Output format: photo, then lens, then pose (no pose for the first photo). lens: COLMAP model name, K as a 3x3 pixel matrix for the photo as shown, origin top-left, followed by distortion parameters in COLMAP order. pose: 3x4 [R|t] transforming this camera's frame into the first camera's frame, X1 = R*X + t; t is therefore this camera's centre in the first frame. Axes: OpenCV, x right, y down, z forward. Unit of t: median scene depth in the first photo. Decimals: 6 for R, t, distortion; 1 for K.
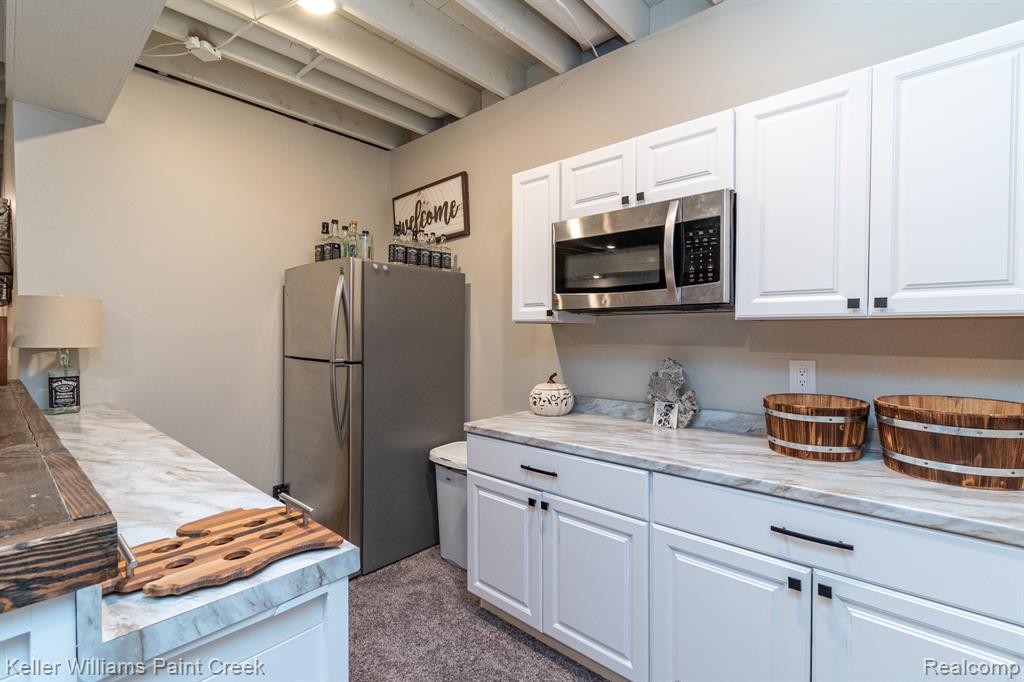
lens RADIAL K [[457.4, 0, 512.9], [0, 457.4, 343.1], [0, 0, 1]] dist [0.003942, -0.005264]
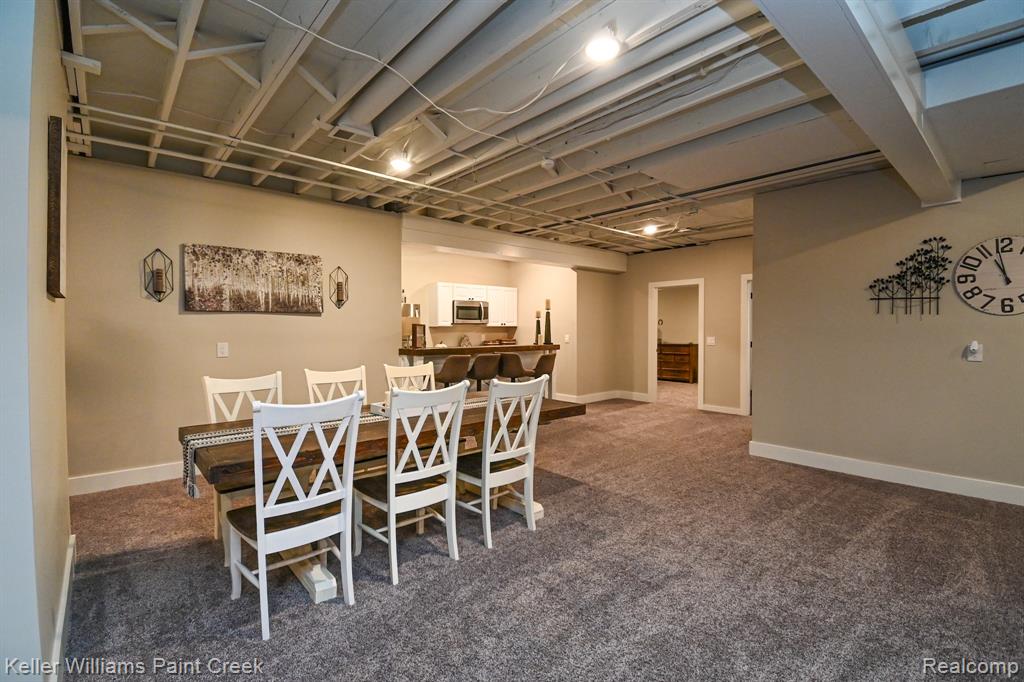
lens RADIAL K [[457.4, 0, 510.5], [0, 457.4, 336.8], [0, 0, 1]] dist [0.003942, -0.005264]
pose [[0.114931, -0.022124, 0.993127, -2.530518], [0.027451, 0.999441, 0.019087, -0.013378], [-0.992994, 0.025068, 0.115474, 0.074213]]
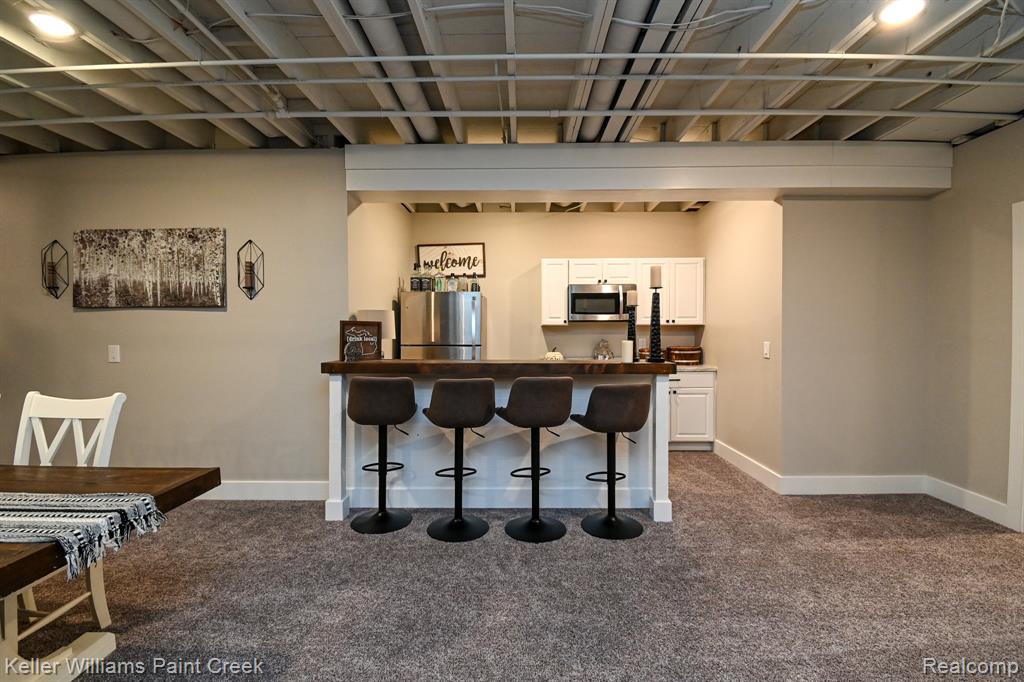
lens RADIAL K [[457.4, 0, 513.5], [0, 457.4, 334.4], [0, 0, 1]] dist [0.003942, -0.005264]
pose [[0.749939, -0.010302, 0.661426, -1.219346], [0.022107, 0.999711, -0.009494, 0.013465], [-0.661137, 0.021742, 0.749950, -0.442310]]
